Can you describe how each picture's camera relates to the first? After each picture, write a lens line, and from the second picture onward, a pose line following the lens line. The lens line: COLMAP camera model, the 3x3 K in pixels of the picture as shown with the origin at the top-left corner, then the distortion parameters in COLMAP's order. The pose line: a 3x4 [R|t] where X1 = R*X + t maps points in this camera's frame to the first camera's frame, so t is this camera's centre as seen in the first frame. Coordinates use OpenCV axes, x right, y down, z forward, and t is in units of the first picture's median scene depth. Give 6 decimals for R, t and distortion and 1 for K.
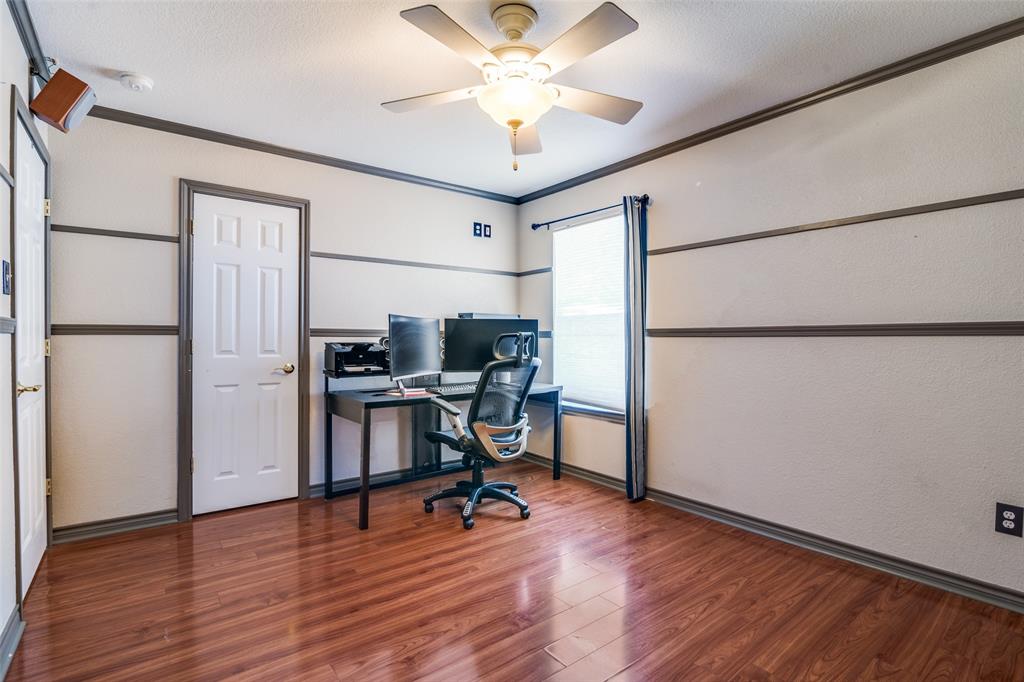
lens RADIAL K [[474.4, 0, 519.2], [0, 474.4, 337.9], [0, 0, 1]] dist [-0.014986, 0.000444]
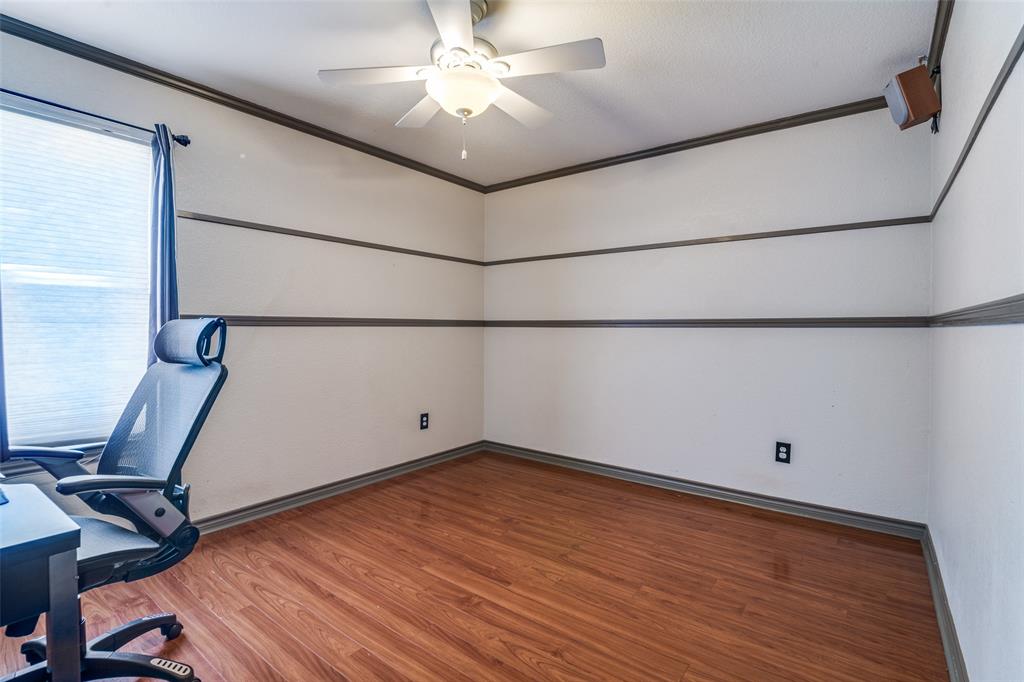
lens RADIAL K [[474.4, 0, 521.1], [0, 474.4, 335.5], [0, 0, 1]] dist [-0.014986, 0.000444]
pose [[-0.237887, -0.008841, 0.971253, -0.868316], [0.002295, 0.999951, 0.009664, 0.011779], [-0.971290, 0.004528, -0.237855, 0.977170]]
